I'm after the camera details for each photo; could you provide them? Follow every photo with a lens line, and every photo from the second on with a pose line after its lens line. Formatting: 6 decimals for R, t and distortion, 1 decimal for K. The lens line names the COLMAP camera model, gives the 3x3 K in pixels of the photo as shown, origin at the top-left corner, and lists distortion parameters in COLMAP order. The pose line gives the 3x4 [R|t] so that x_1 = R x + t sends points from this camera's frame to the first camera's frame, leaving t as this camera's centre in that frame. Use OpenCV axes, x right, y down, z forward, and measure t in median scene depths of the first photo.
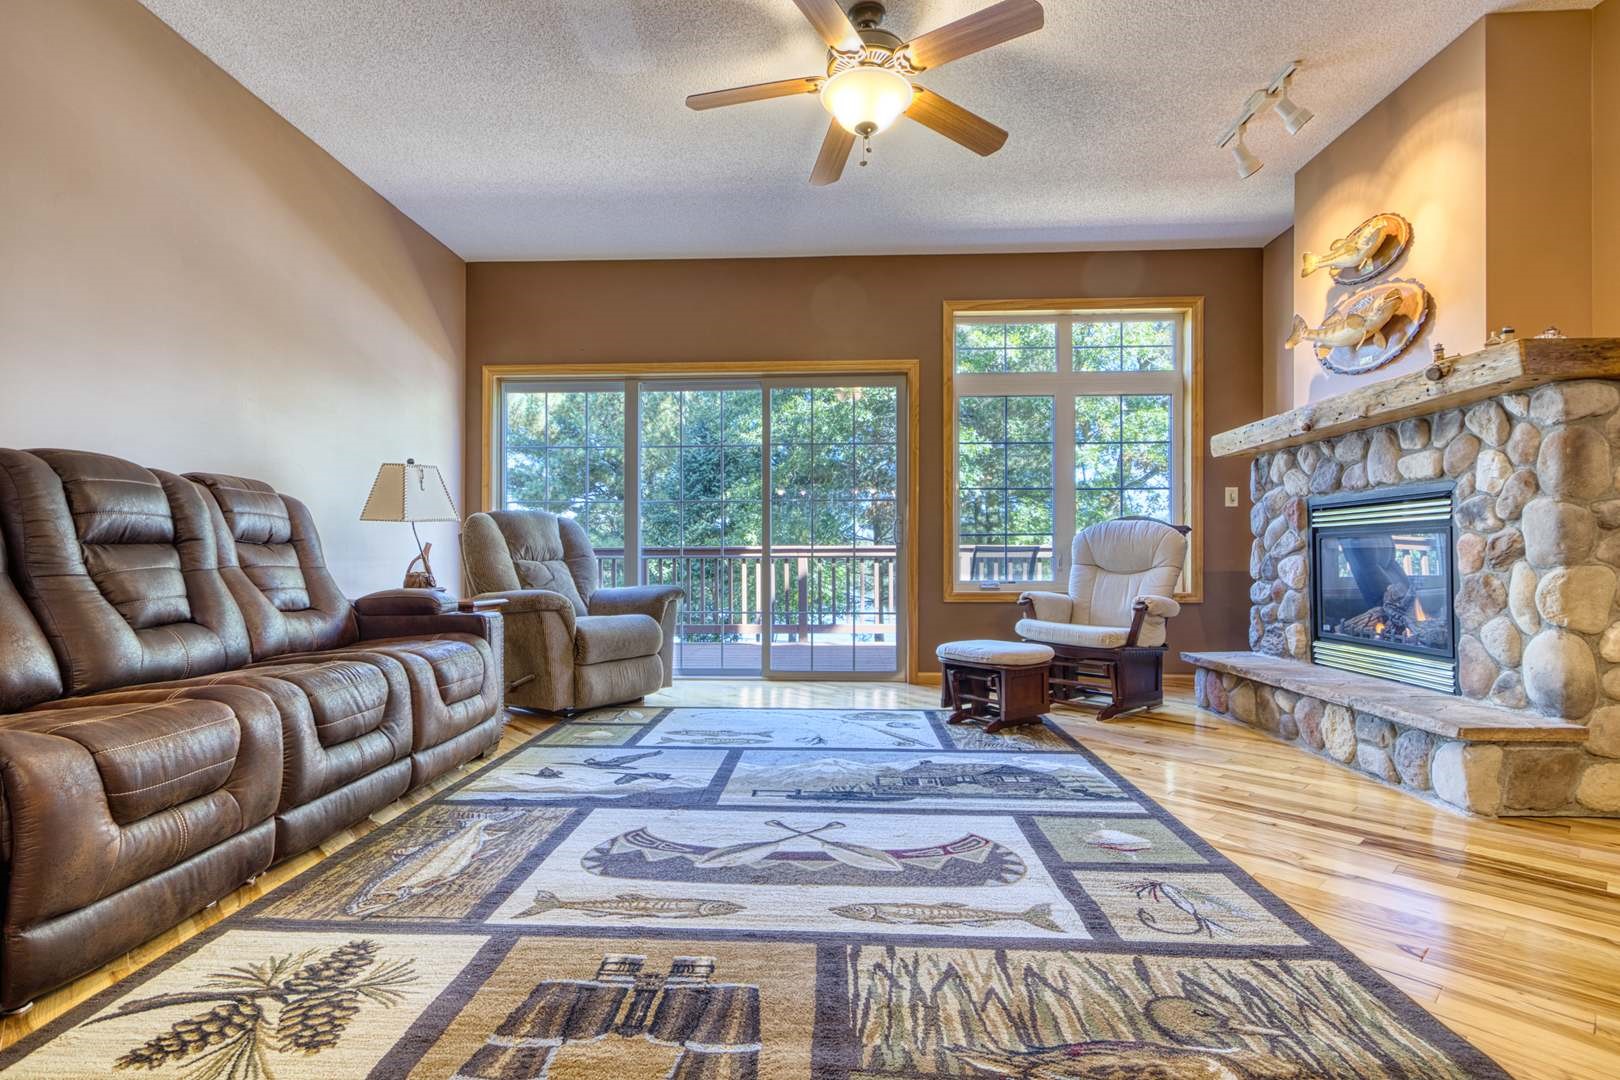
lens RADIAL K [[784.3, 0, 764.0], [0, 784.3, 552.8], [0, 0, 1]] dist [0.002180, -0.000079]
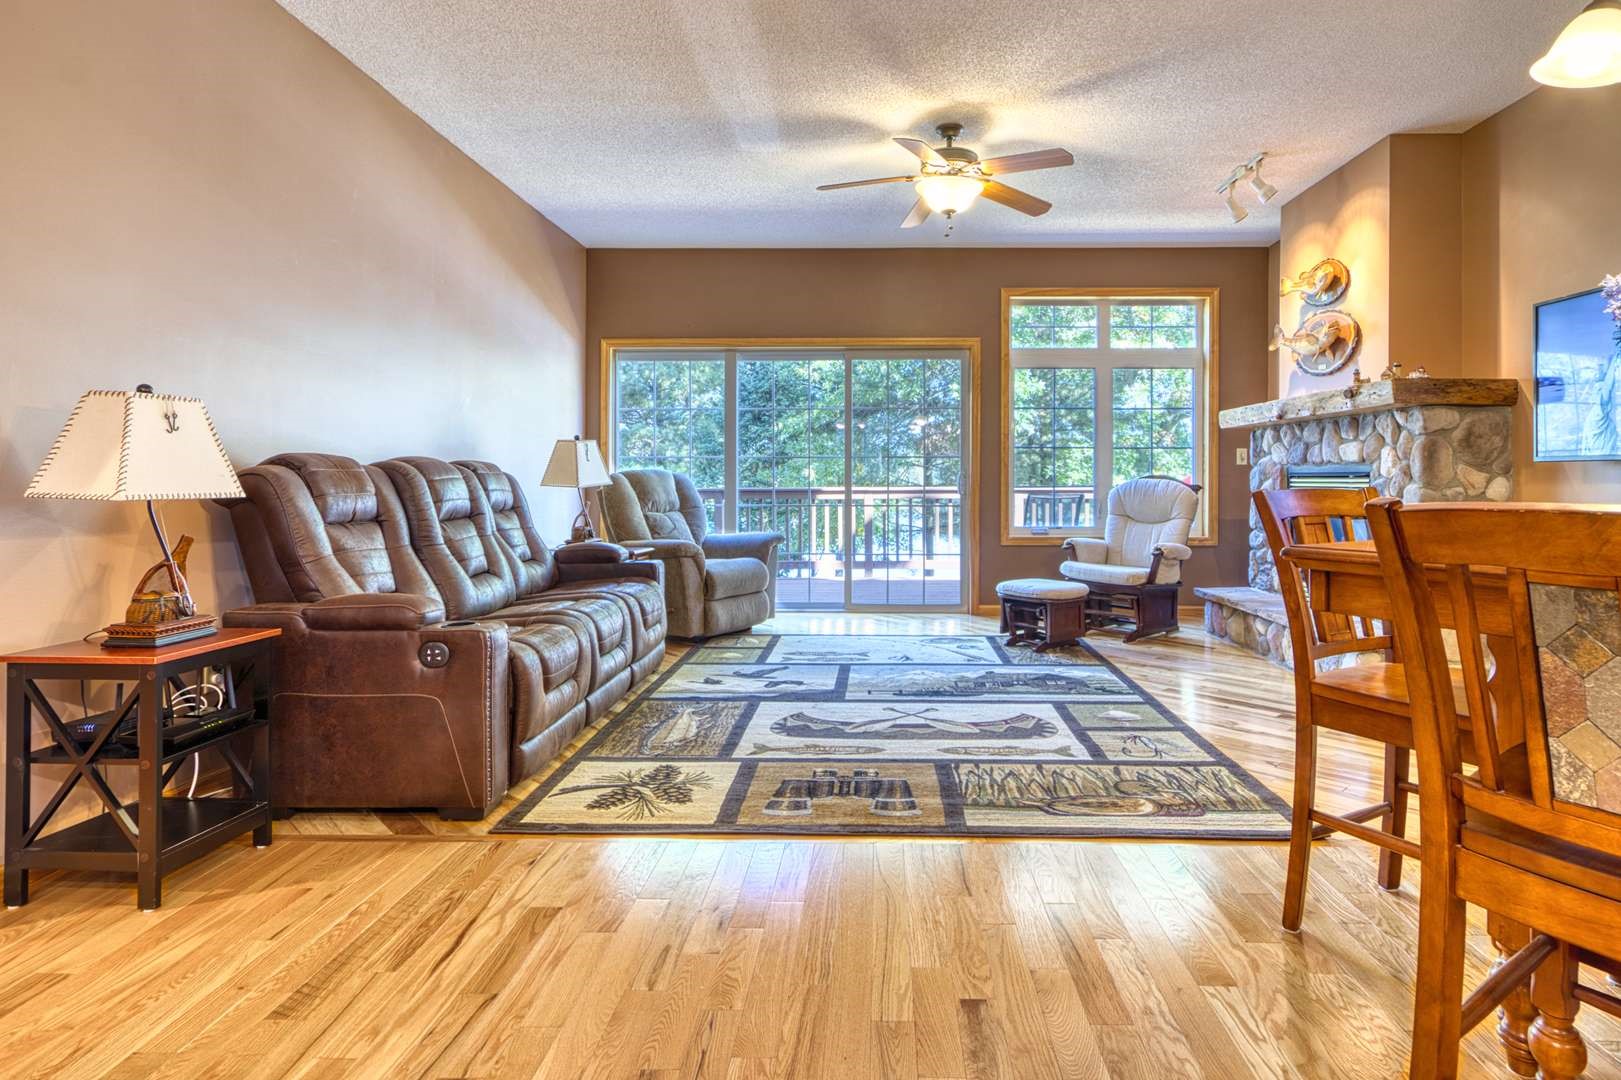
lens RADIAL K [[795.9, 0, 850.6], [0, 795.9, 490.8], [0, 0, 1]] dist [0.000381, -0.000338]
pose [[0.999090, 0.002361, 0.042577, -0.146605], [-0.002696, 0.999966, 0.007798, -0.085940], [-0.042557, -0.007906, 0.999063, -0.561259]]
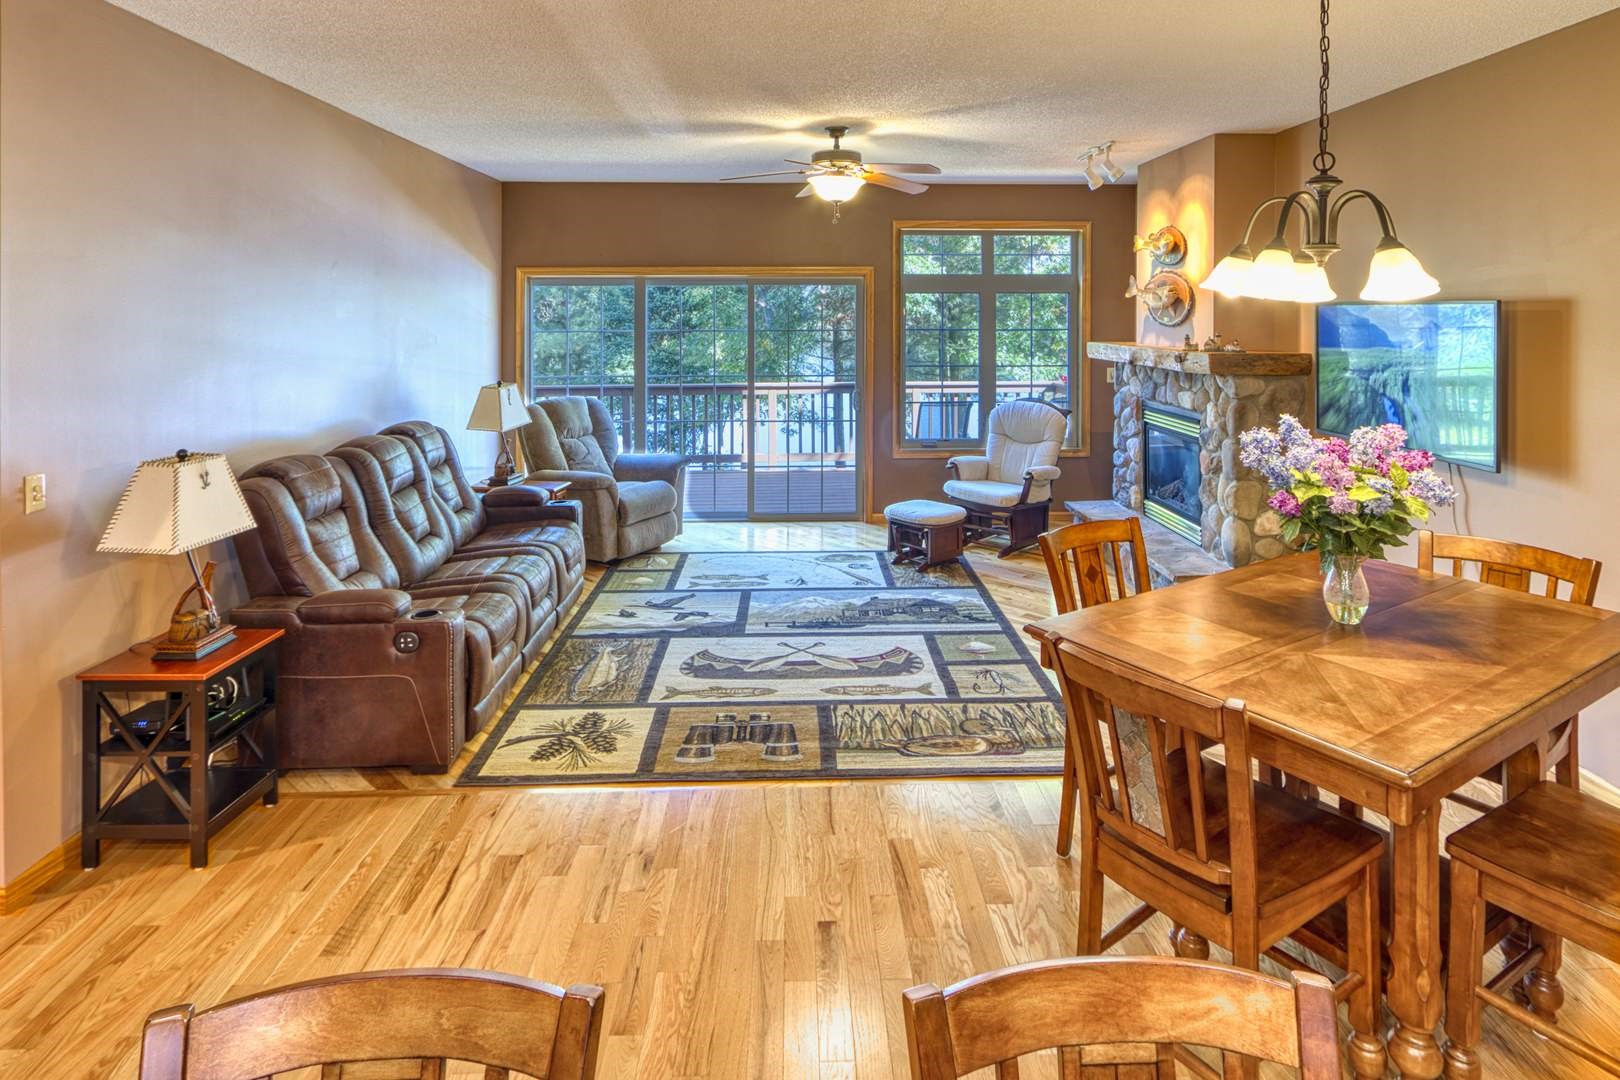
lens RADIAL K [[795.4, 0, 797.0], [0, 795.4, 367.7], [0, 0, 1]] dist [0.000381, -0.000338]
pose [[0.995742, -0.000464, 0.092179, -0.137011], [-0.000868, 0.999896, 0.014405, -0.327784], [-0.092176, -0.014424, 0.995638, -0.833135]]
